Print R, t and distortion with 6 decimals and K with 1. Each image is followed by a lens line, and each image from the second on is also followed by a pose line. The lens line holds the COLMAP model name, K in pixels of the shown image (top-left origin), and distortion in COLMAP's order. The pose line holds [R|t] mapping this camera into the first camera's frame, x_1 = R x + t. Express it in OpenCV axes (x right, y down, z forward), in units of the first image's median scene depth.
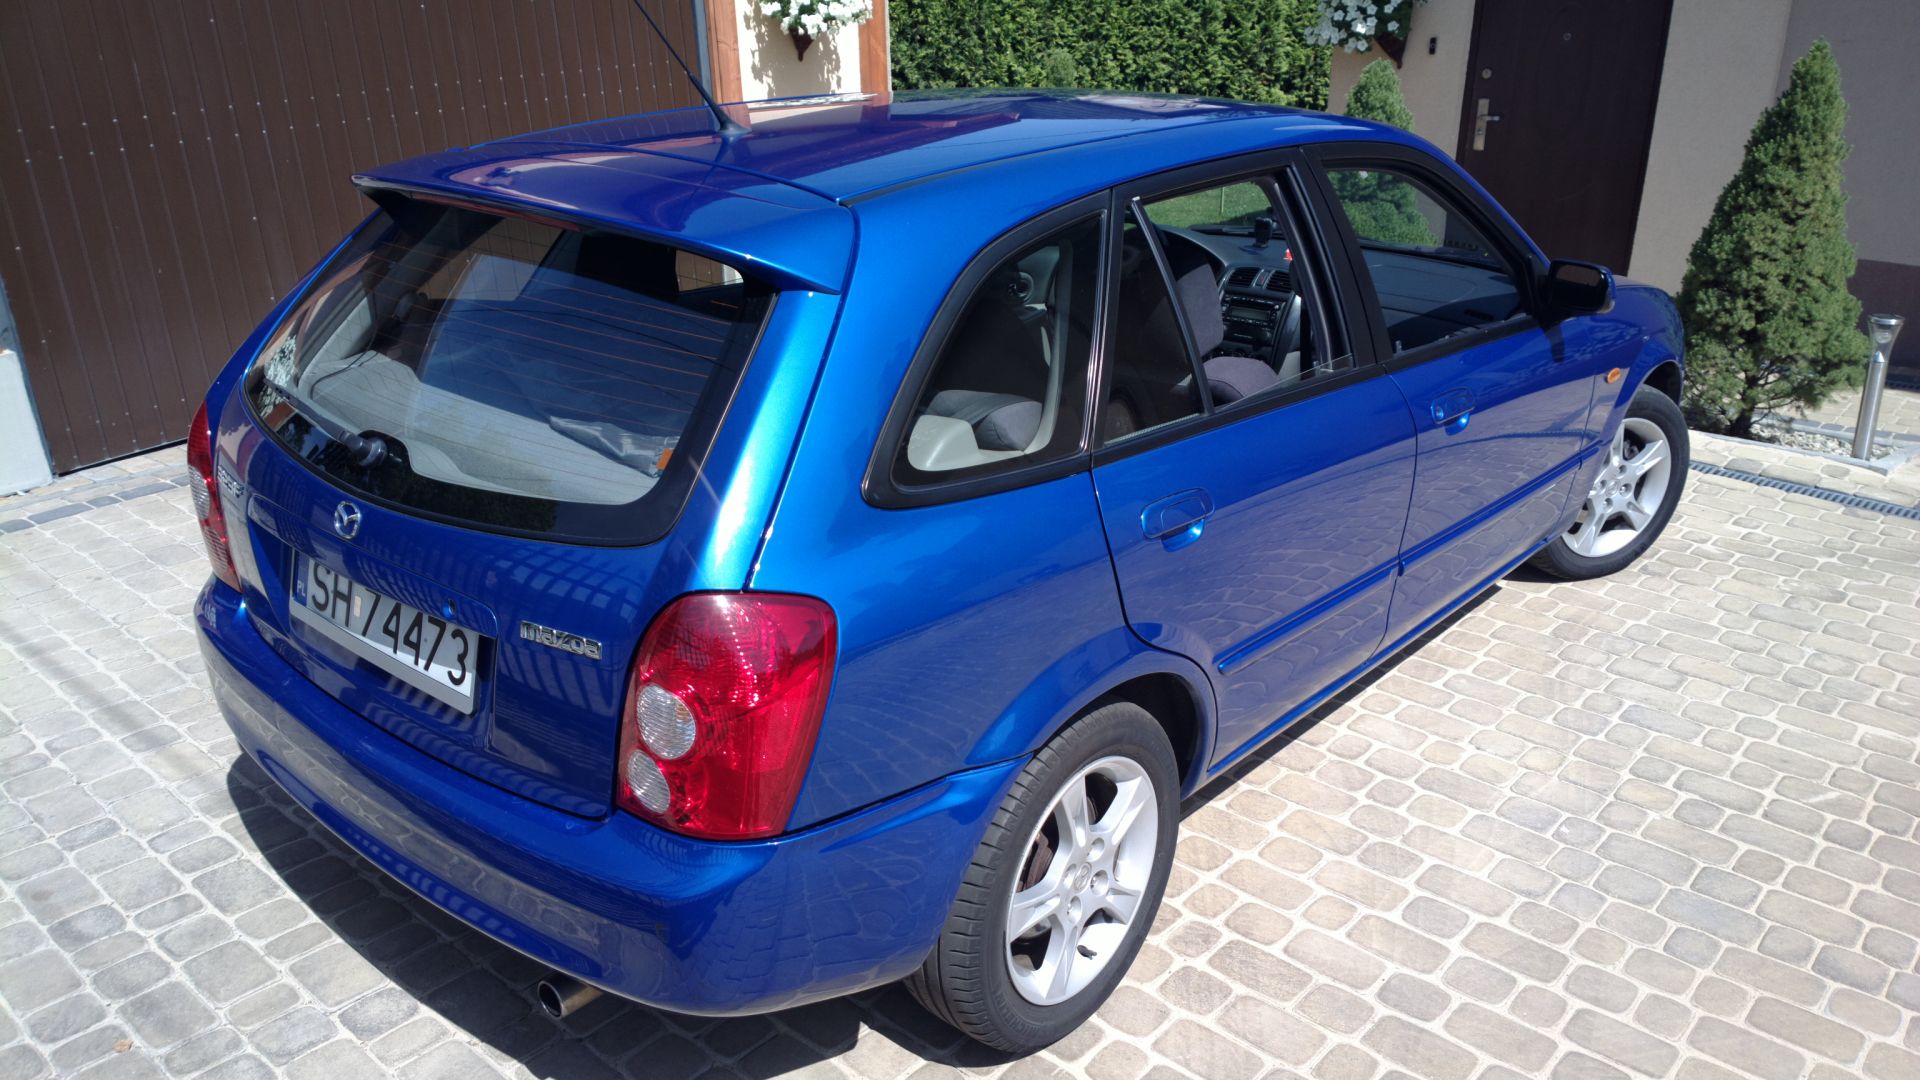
lens RADIAL K [[1481.5, 0, 955.1], [0, 1481.5, 551.9], [0, 0, 1]] dist [0.074275, -0.049164]
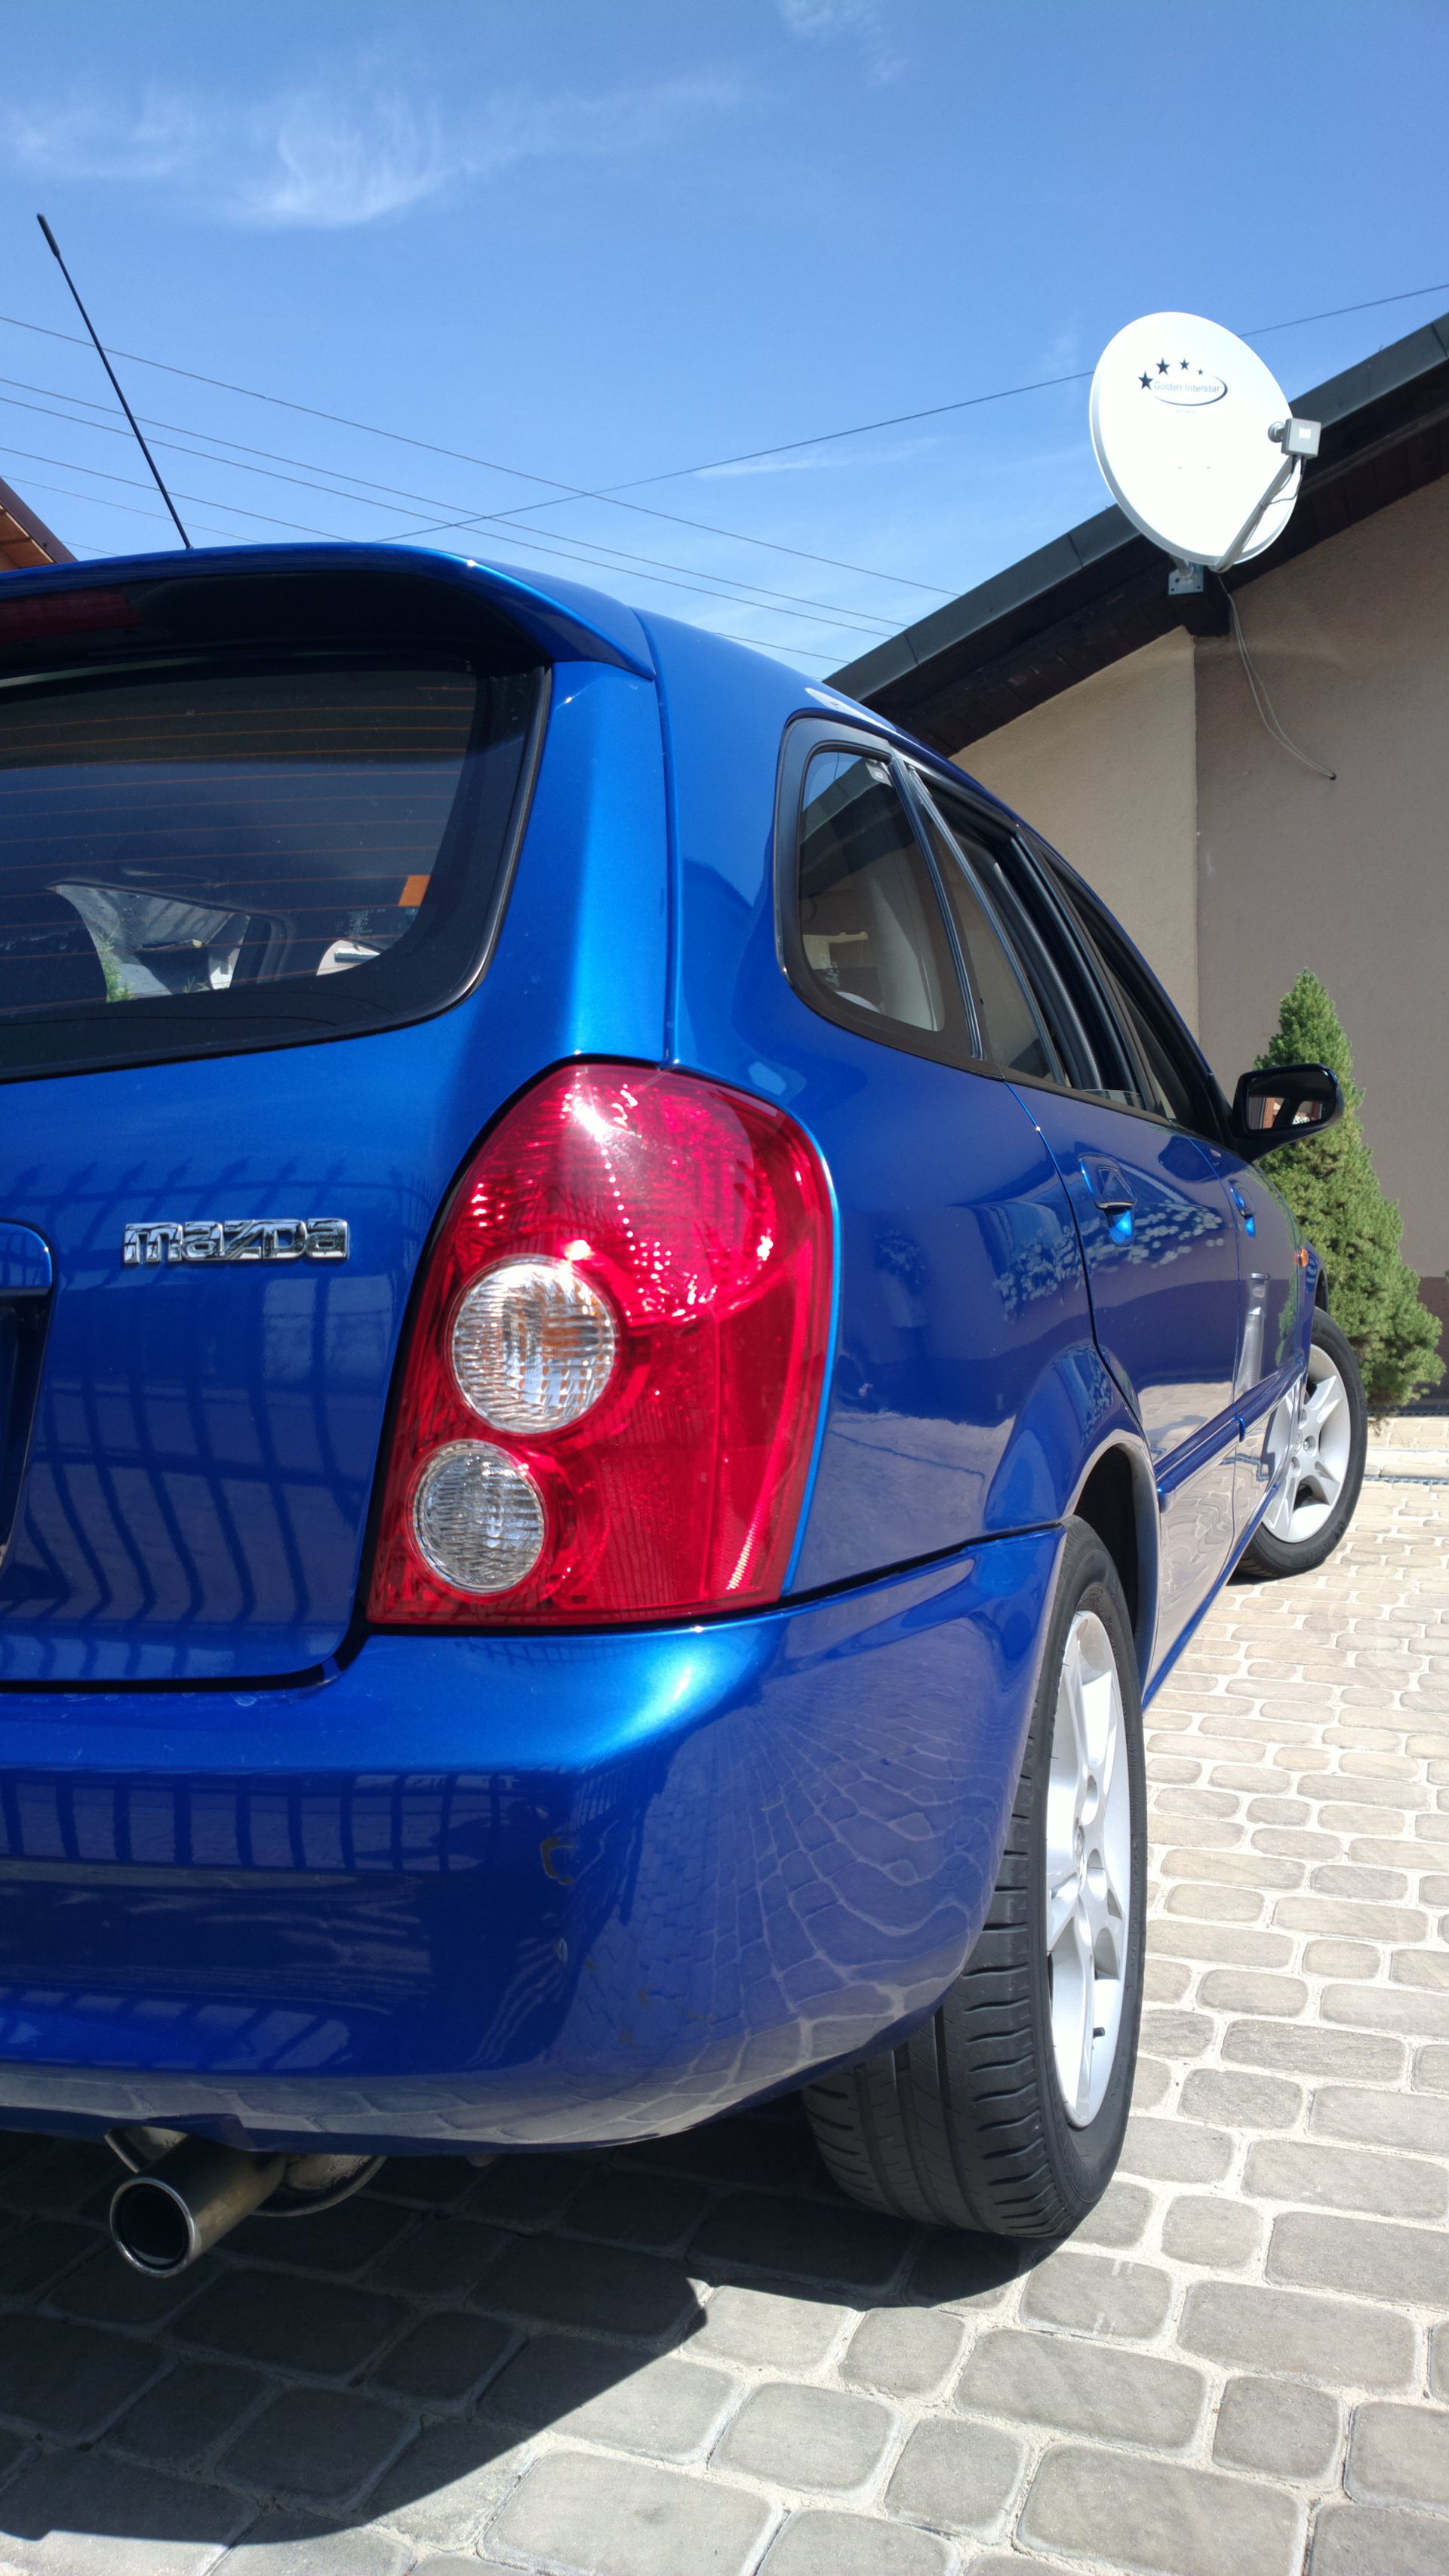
lens RADIAL K [[1987.5, 0, 724.1], [0, 1987.5, 1283.2], [0, 0, 1]] dist [0.074275, -0.049164]
pose [[0.937296, -0.044355, 0.345701, -0.137312], [0.151634, 0.944974, -0.289880, 0.109429], [-0.313820, 0.324124, 0.892446, 0.174836]]
